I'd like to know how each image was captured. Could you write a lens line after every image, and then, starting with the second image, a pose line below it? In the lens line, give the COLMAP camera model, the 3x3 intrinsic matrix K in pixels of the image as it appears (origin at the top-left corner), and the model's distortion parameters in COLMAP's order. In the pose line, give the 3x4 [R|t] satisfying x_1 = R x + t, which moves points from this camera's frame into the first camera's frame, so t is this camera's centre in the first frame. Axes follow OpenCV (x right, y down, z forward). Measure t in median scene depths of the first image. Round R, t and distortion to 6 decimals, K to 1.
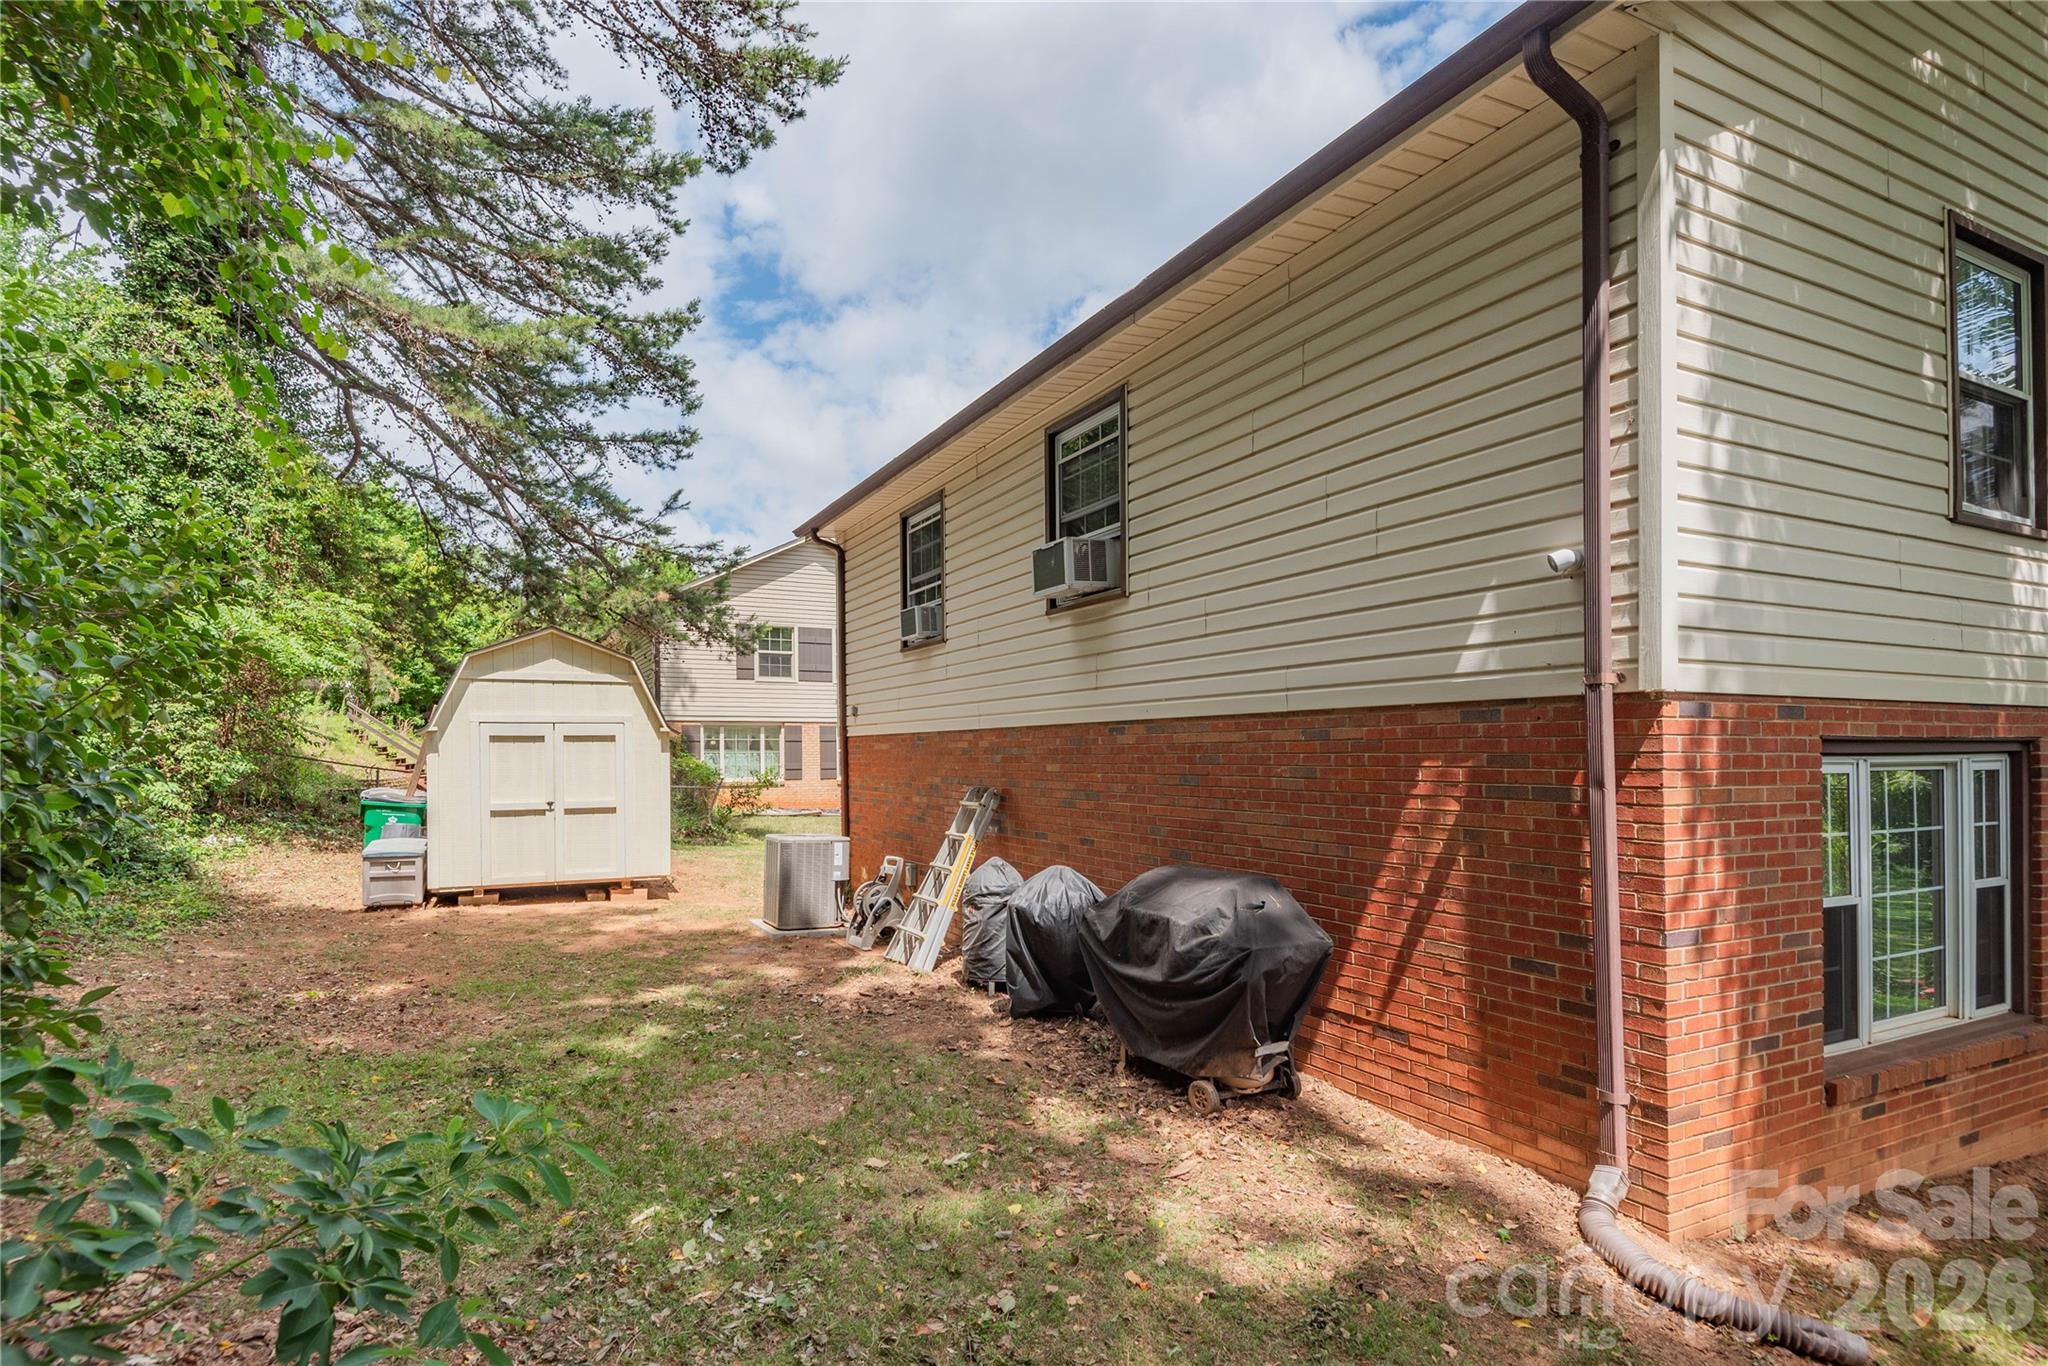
lens RADIAL K [[922.4, 0, 1050.7], [0, 922.4, 773.6], [0, 0, 1]] dist [0.009671, -0.002278]
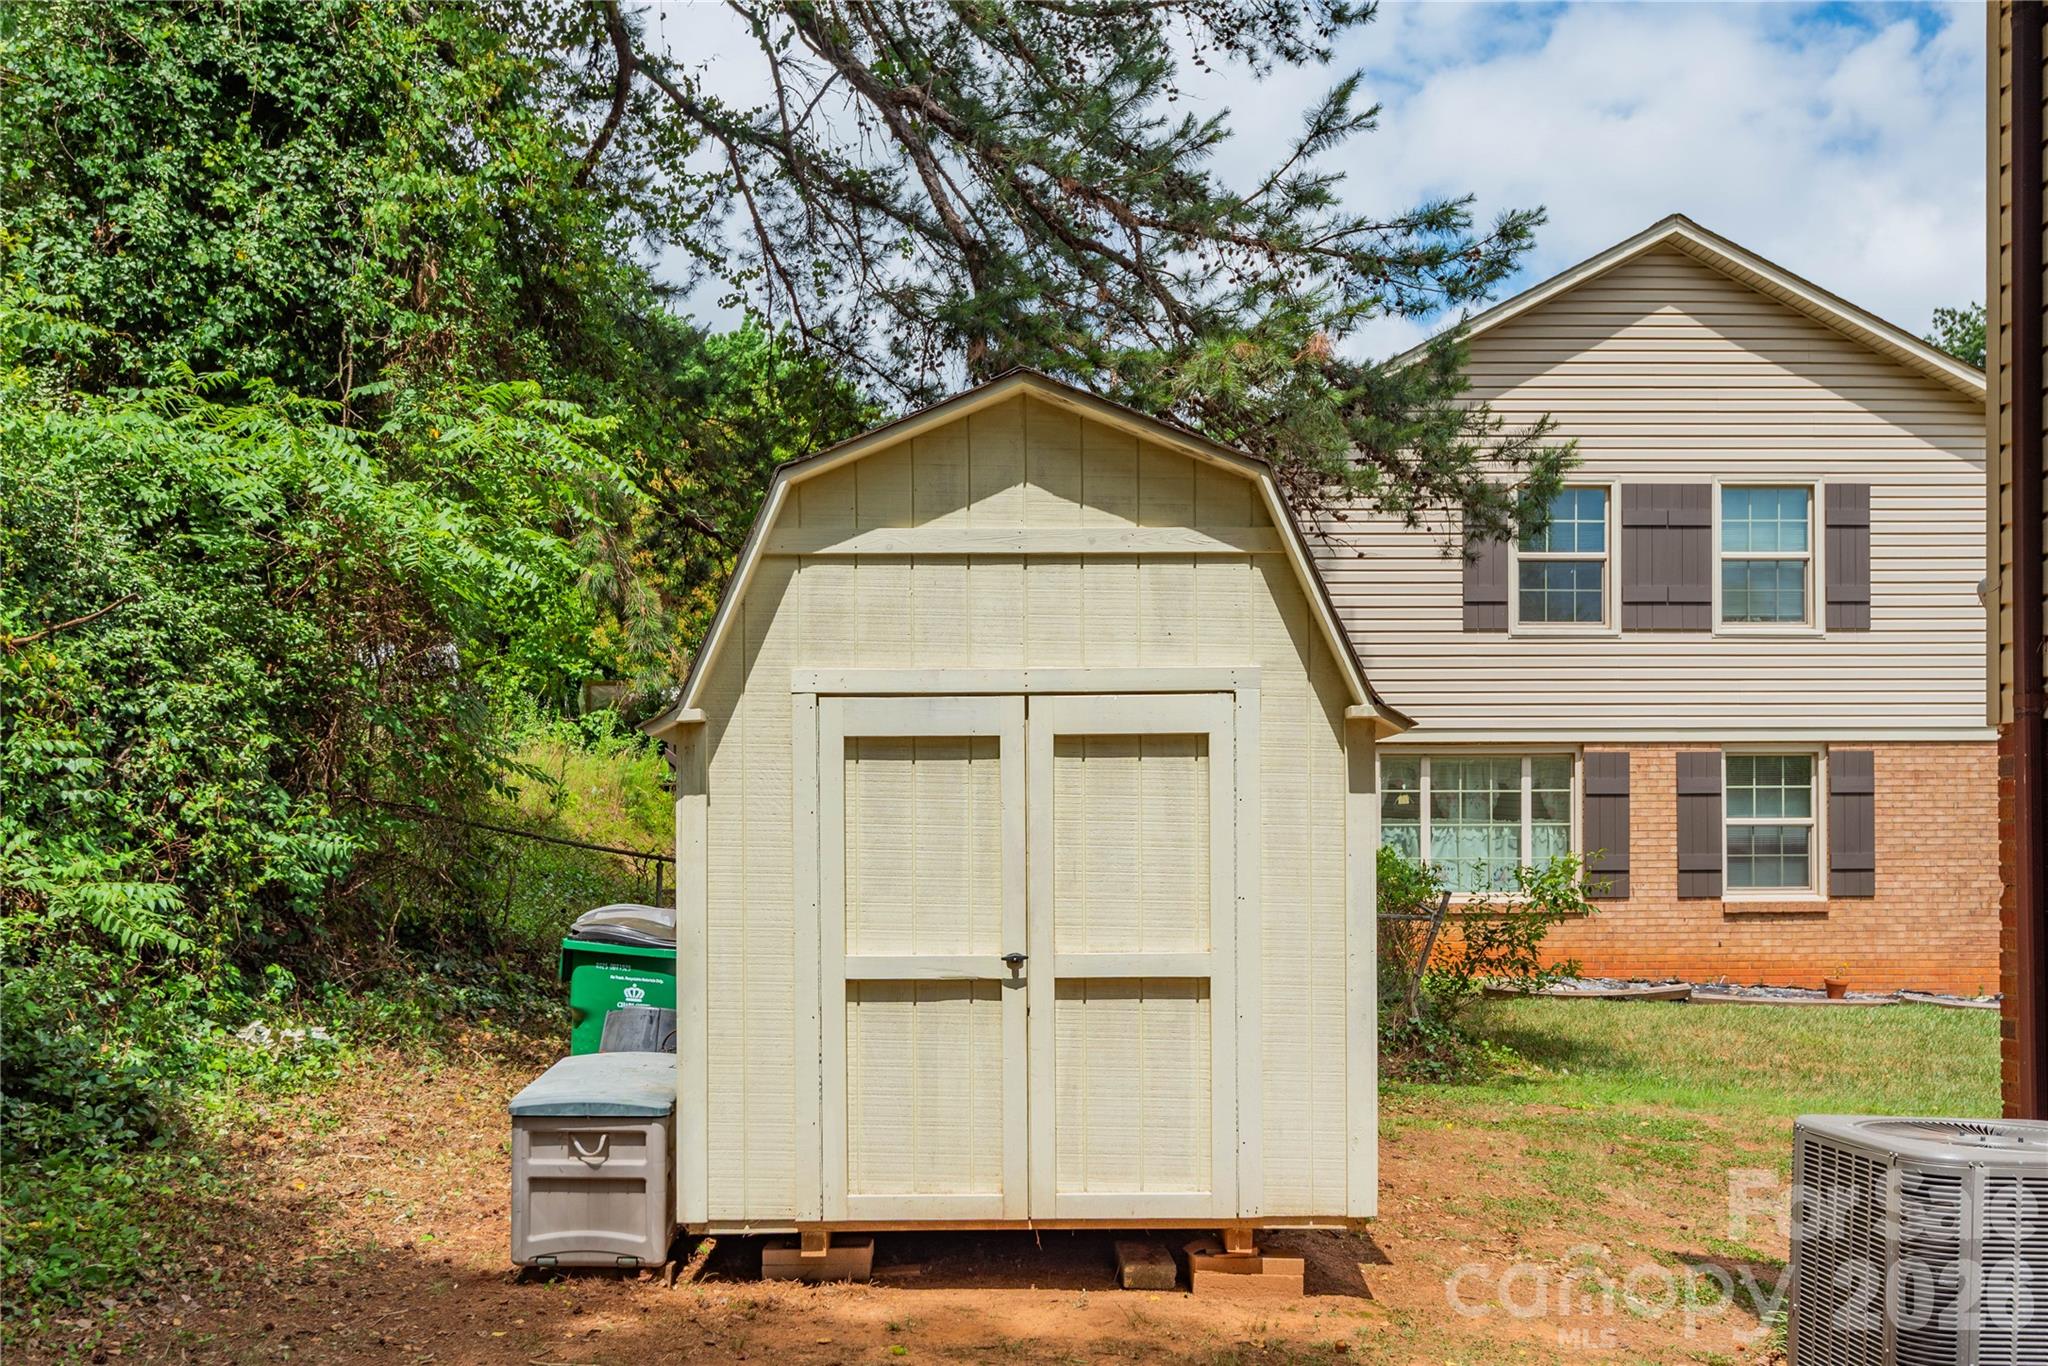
lens RADIAL K [[2070.7, 0, 1024.2], [0, 2070.7, 682.5], [0, 0, 1]] dist [0.028045, 0.000000]
pose [[0.875337, -0.040473, -0.481817, -0.174192], [-0.007473, 0.995239, -0.097178, 0.006328], [0.483456, 0.088664, 0.870867, 0.337097]]
